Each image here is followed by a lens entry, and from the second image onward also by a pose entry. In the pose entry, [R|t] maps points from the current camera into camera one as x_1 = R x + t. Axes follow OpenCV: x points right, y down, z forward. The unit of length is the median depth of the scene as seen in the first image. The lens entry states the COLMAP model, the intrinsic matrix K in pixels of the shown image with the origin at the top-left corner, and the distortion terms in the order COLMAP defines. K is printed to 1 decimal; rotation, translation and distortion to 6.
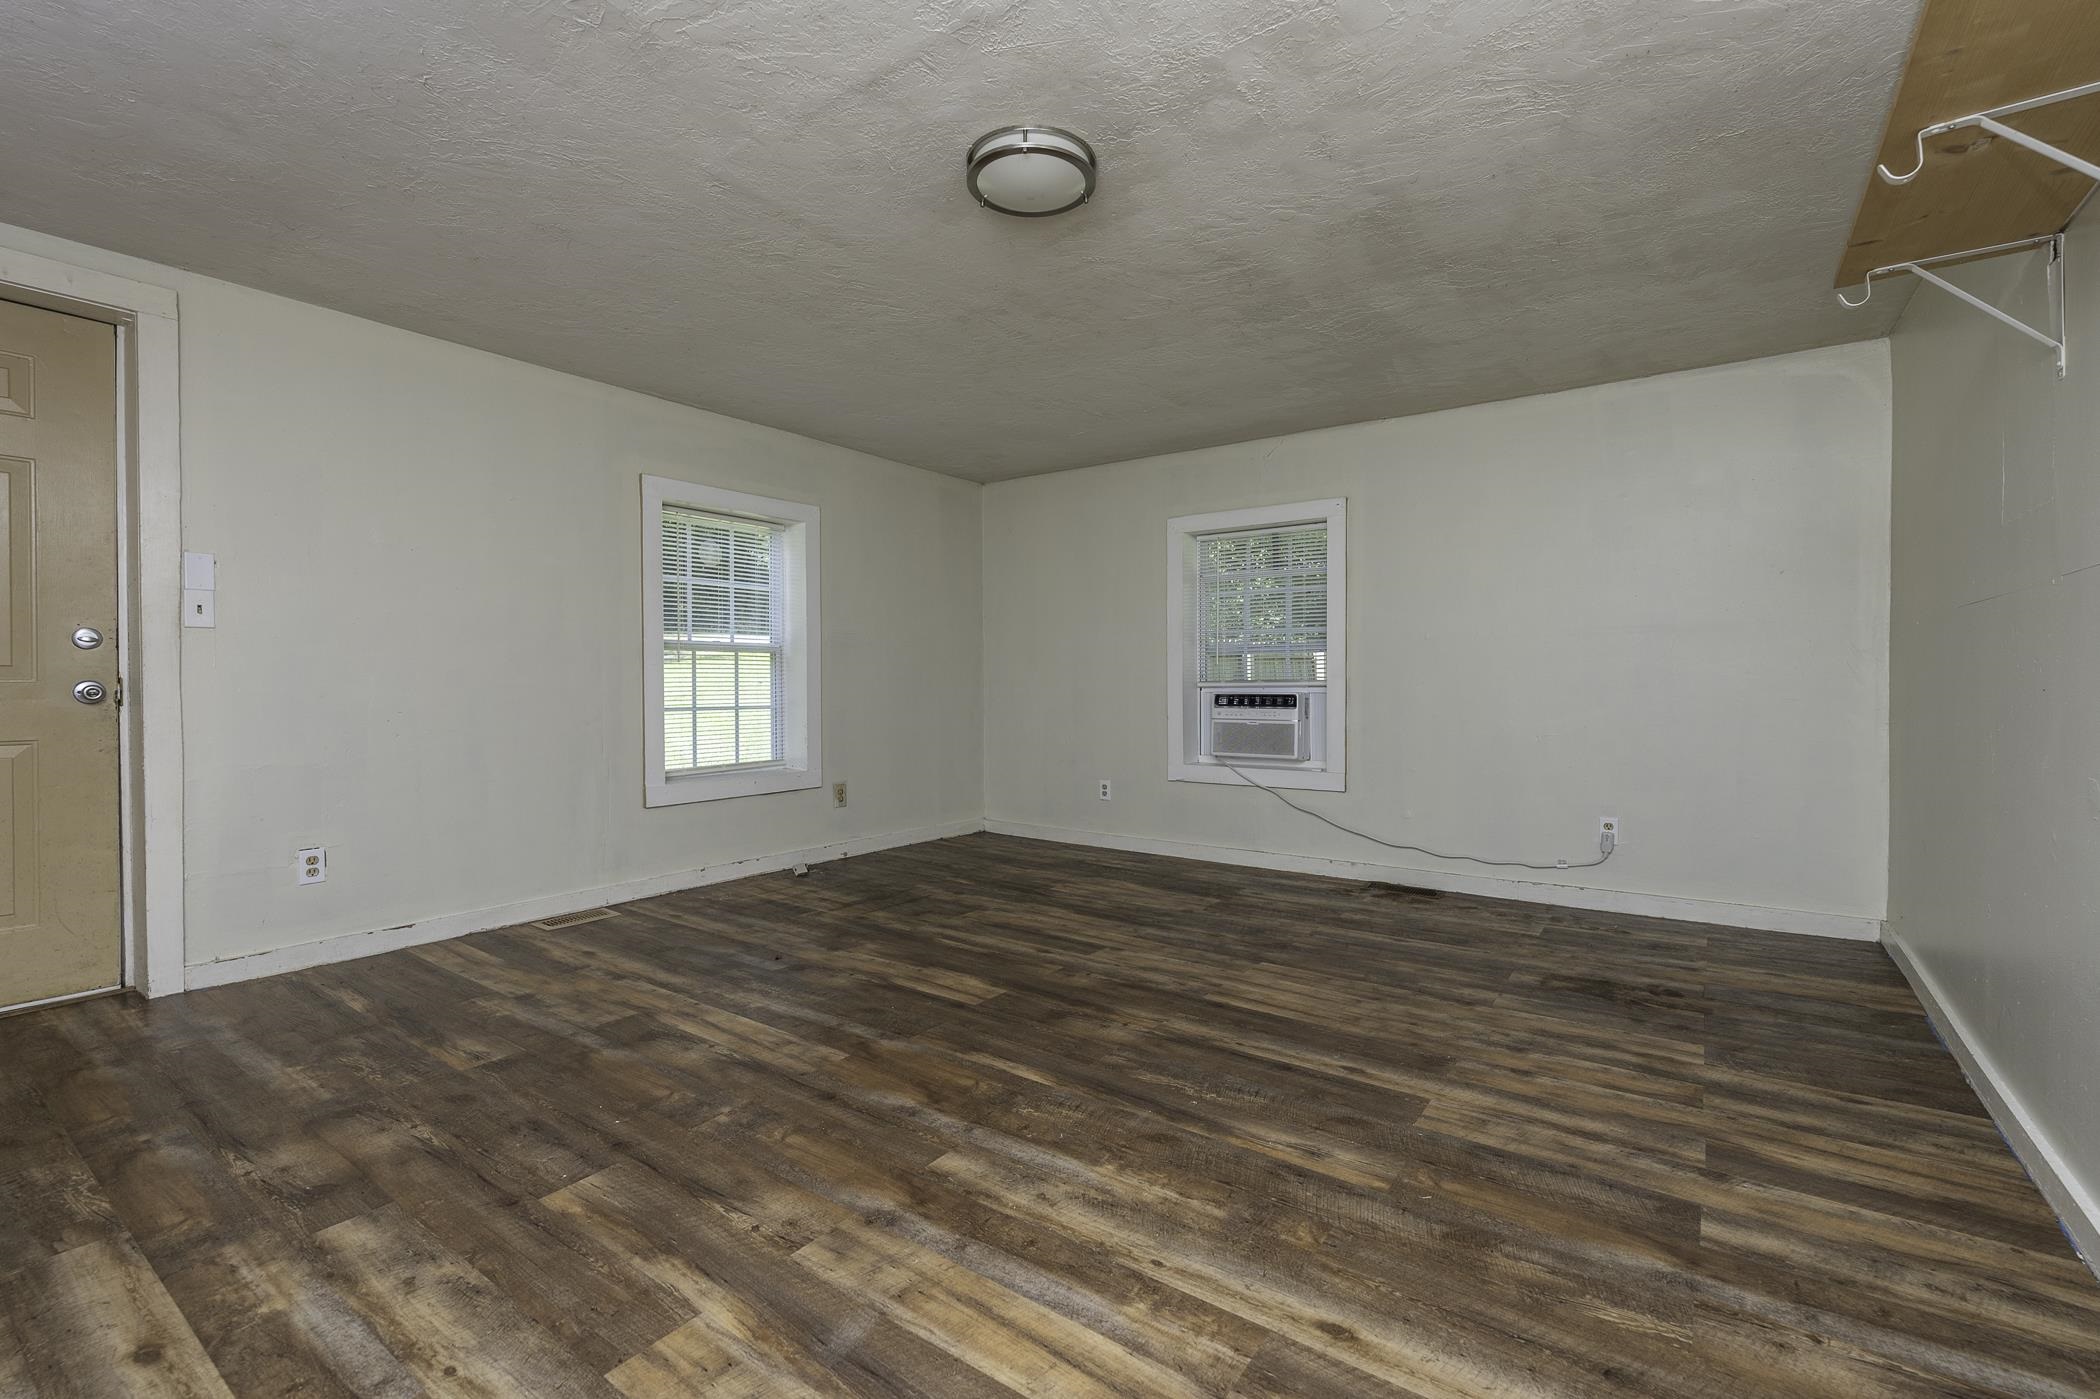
lens RADIAL K [[904.1, 0, 1050.0], [0, 904.1, 699.5], [0, 0, 1]] dist [-0.000243, -0.000014]
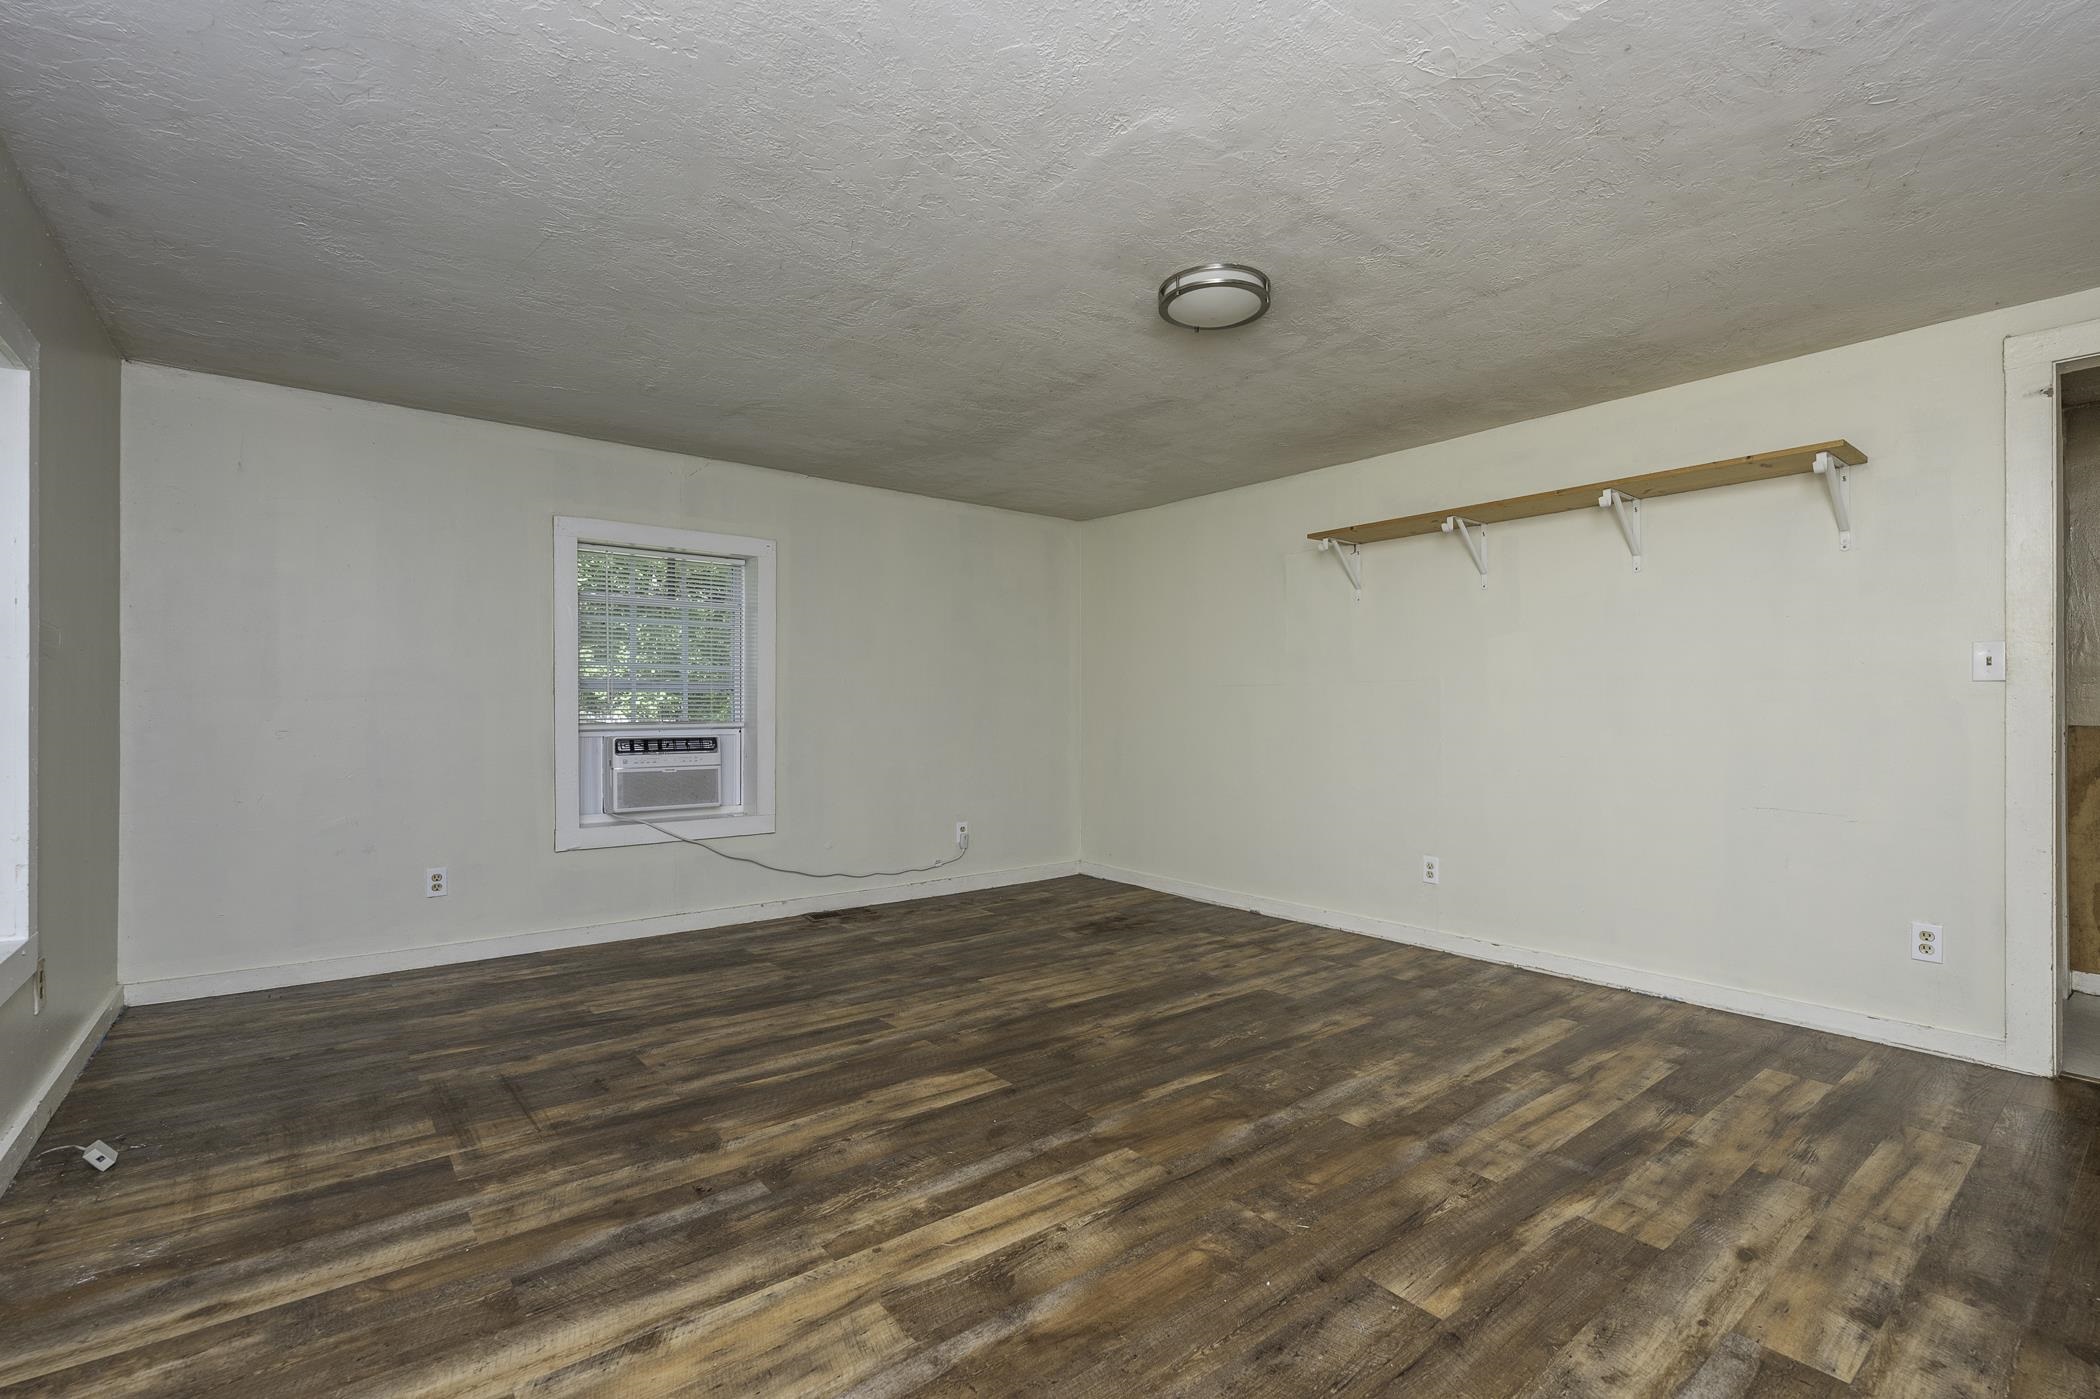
lens RADIAL K [[932.2, 0, 1054.9], [0, 932.2, 708.8], [0, 0, 1]] dist [-0.001552, 0.000178]
pose [[0.274295, 0.005027, 0.961633, -1.086176], [0.018156, 0.999781, -0.010405, -0.035349], [-0.961474, 0.020314, 0.274143, 0.766594]]
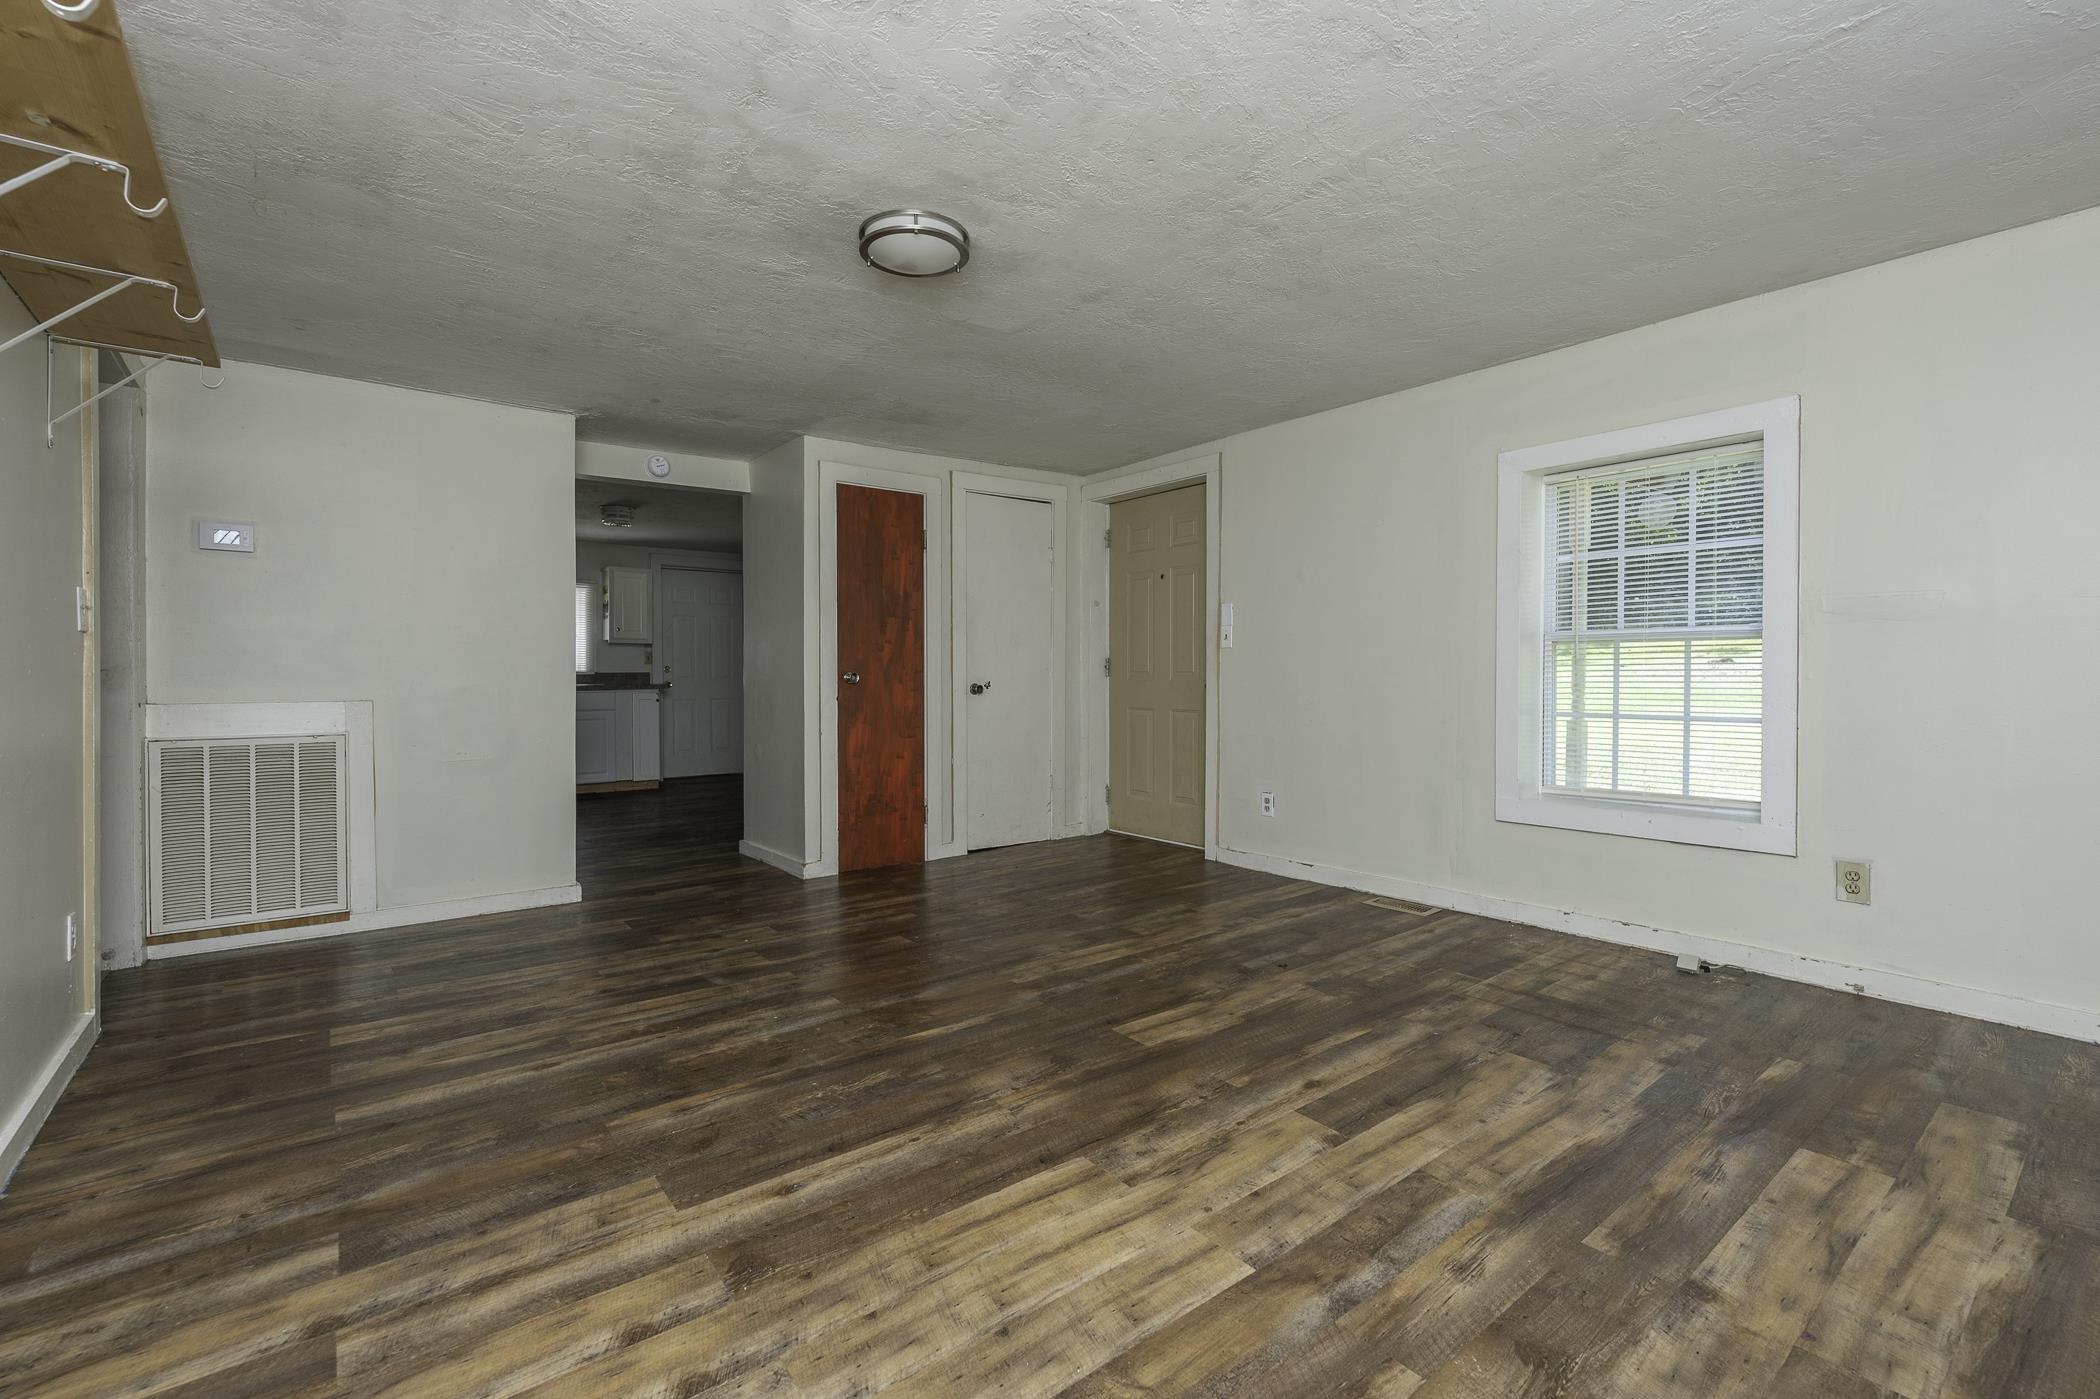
lens RADIAL K [[932.2, 0, 1054.9], [0, 932.2, 708.8], [0, 0, 1]] dist [-0.001552, 0.000178]
pose [[-0.270367, 0.035306, -0.962110, 0.968554], [-0.018563, 0.998950, 0.041875, -0.047536], [0.962578, 0.029182, -0.269428, 1.327834]]
